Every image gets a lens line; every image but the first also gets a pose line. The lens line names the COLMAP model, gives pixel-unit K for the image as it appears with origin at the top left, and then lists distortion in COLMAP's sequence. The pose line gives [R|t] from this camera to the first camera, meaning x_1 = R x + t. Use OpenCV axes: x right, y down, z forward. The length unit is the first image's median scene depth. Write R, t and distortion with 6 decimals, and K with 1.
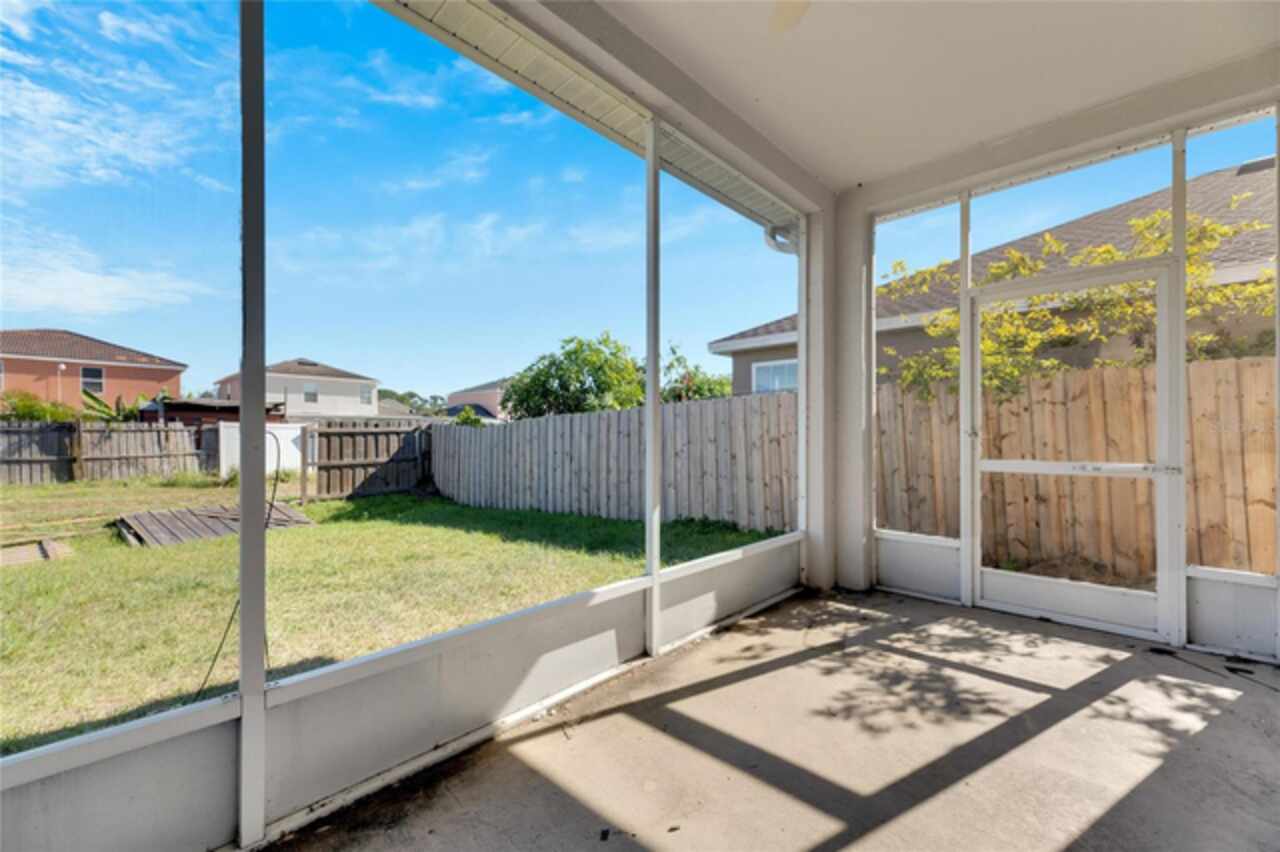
lens RADIAL K [[512.0, 0, 642.7], [0, 512.0, 444.8], [0, 0, 1]] dist [0.013243, -0.000278]
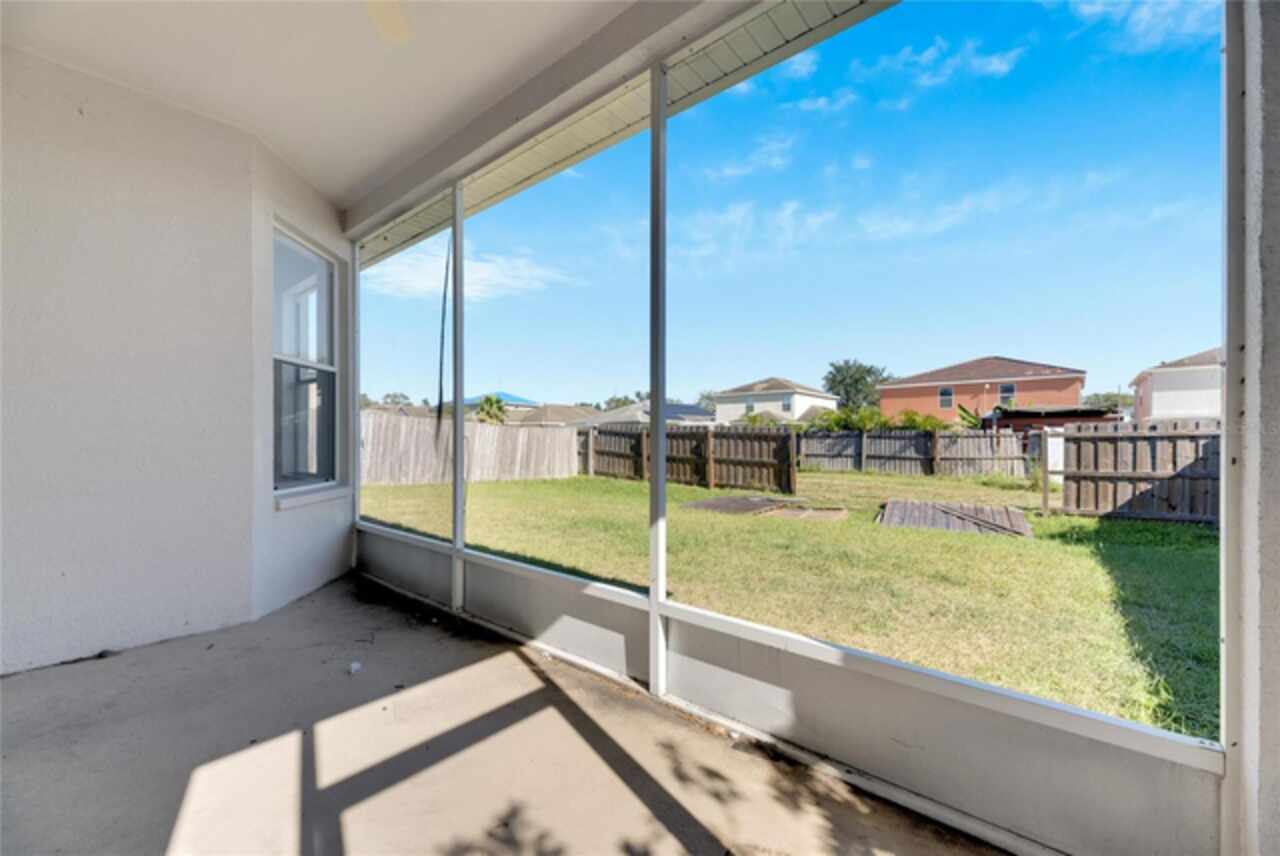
lens RADIAL K [[515.8, 0, 641.4], [0, 515.8, 431.6], [0, 0, 1]] dist [0.001774, -0.000129]
pose [[0.057971, -0.014692, -0.998210, 0.182349], [-0.020249, 0.999669, -0.015890, -0.004285], [0.998113, 0.021133, 0.057654, 0.185169]]
